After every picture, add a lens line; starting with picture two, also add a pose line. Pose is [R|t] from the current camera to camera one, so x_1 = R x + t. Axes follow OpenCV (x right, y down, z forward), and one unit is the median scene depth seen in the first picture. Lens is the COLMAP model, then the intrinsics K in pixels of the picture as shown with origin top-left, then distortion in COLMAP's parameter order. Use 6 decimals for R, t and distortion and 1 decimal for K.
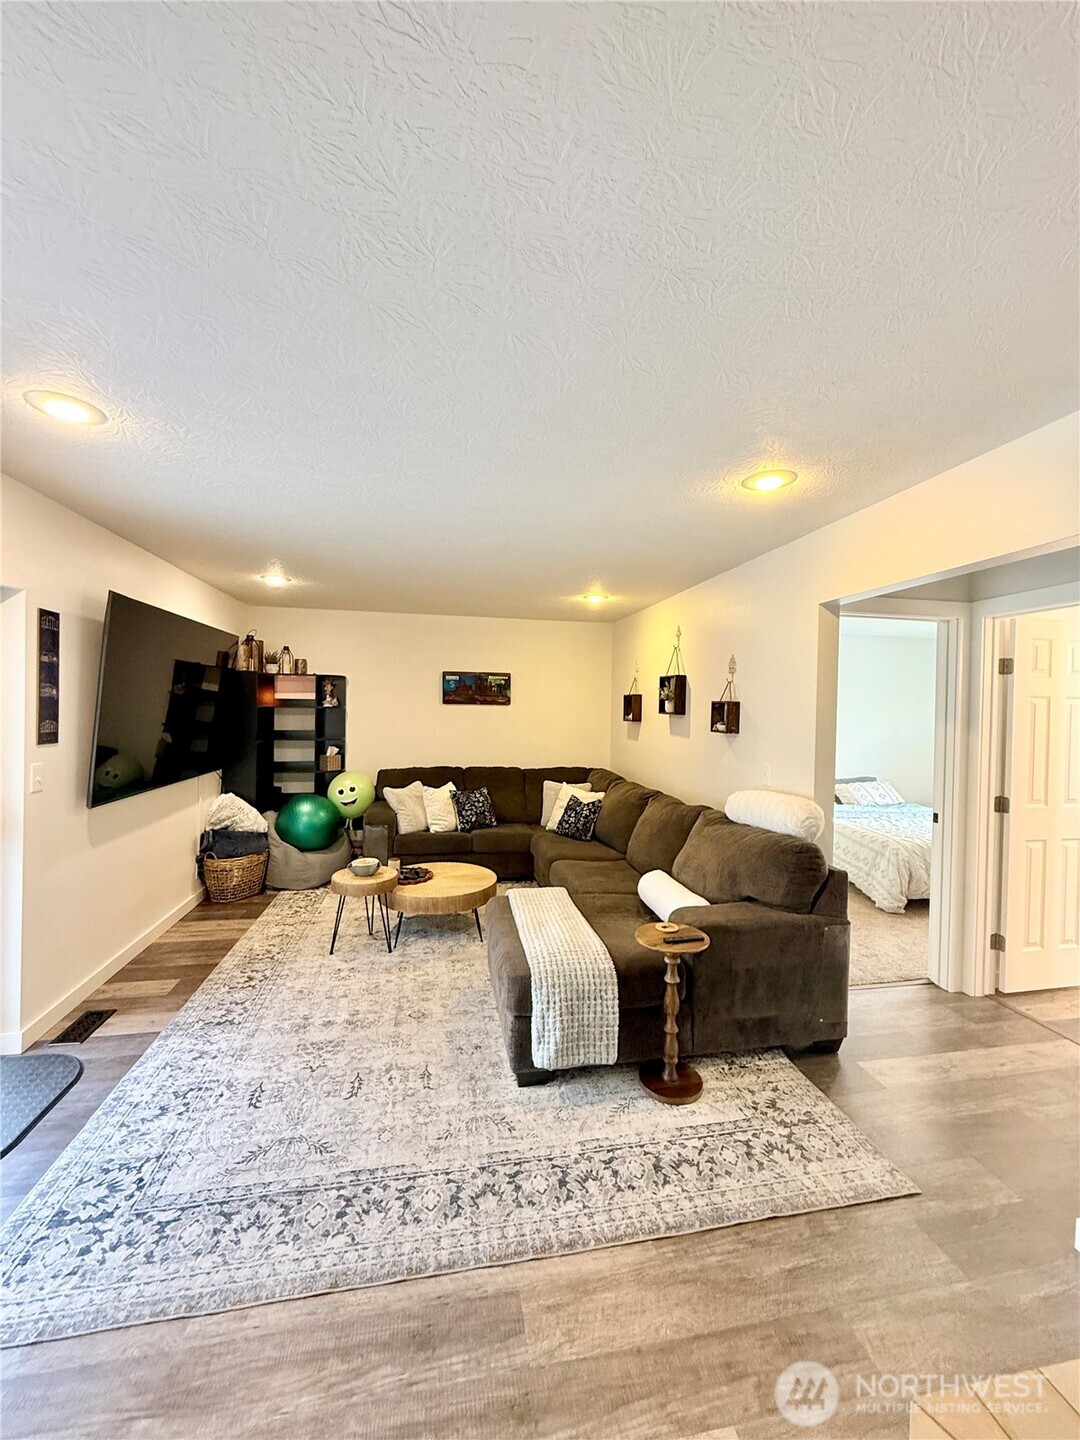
lens RADIAL K [[574.1, 0, 541.3], [0, 574.1, 716.1], [0, 0, 1]] dist [-0.001947, 0.000615]
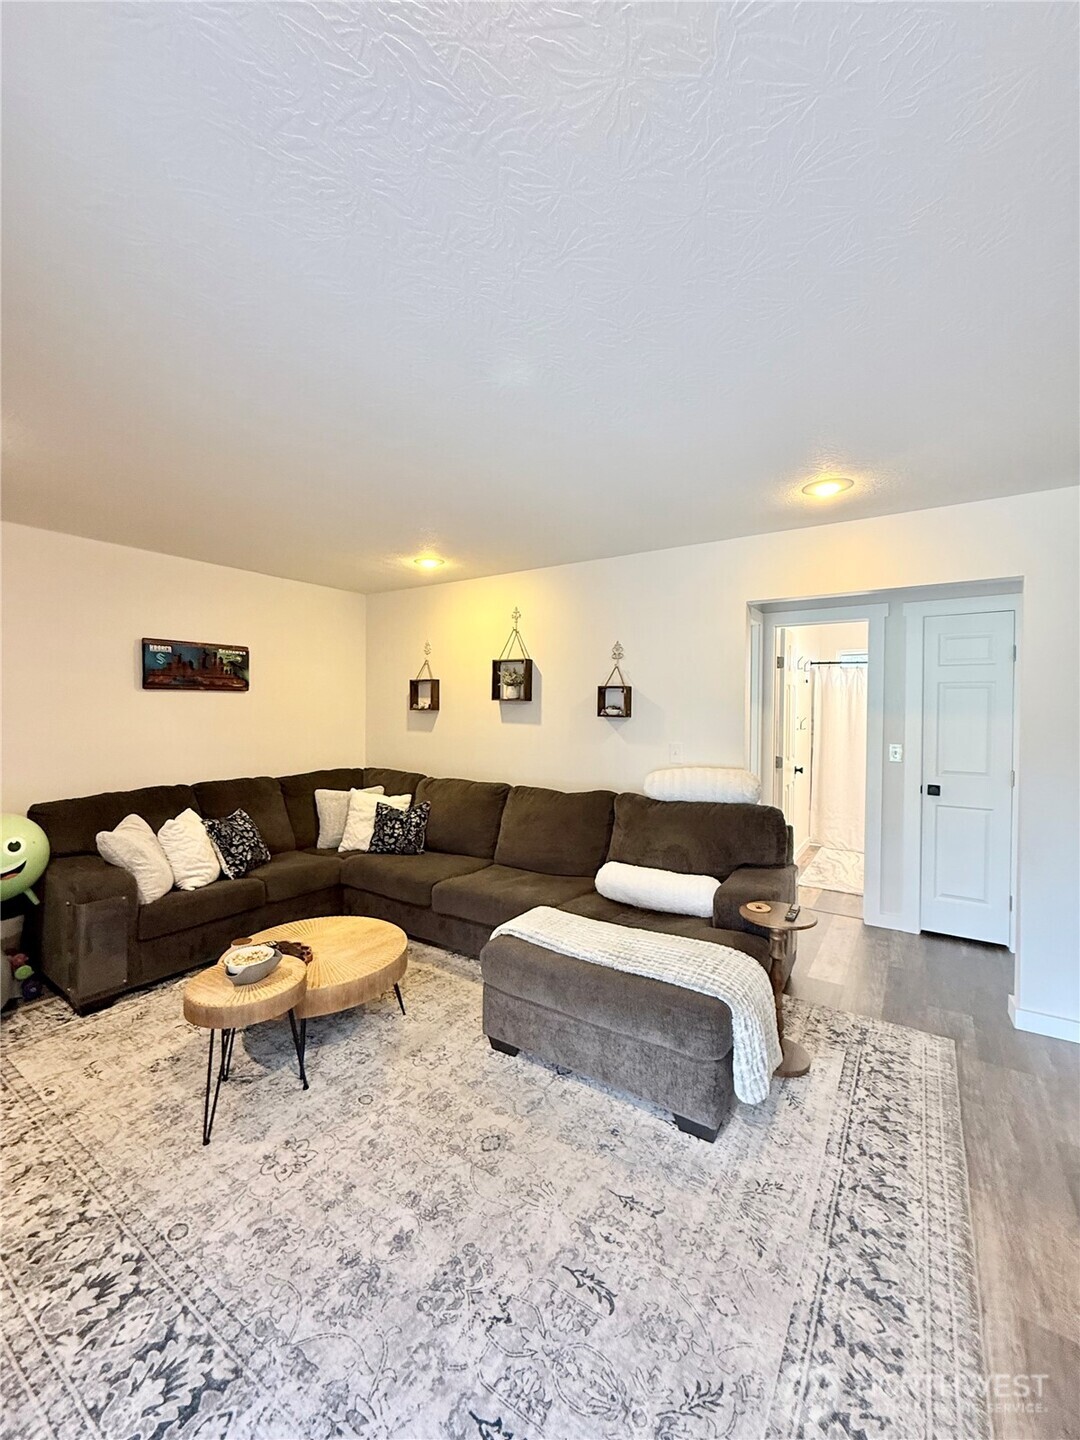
lens RADIAL K [[574.1, 0, 541.3], [0, 574.1, 716.1], [0, 0, 1]] dist [-0.001947, 0.000615]
pose [[0.698136, -0.026899, 0.715460, -0.582368], [0.015890, 0.999630, 0.022077, 0.003135], [-0.715789, -0.004044, 0.698305, 0.439585]]
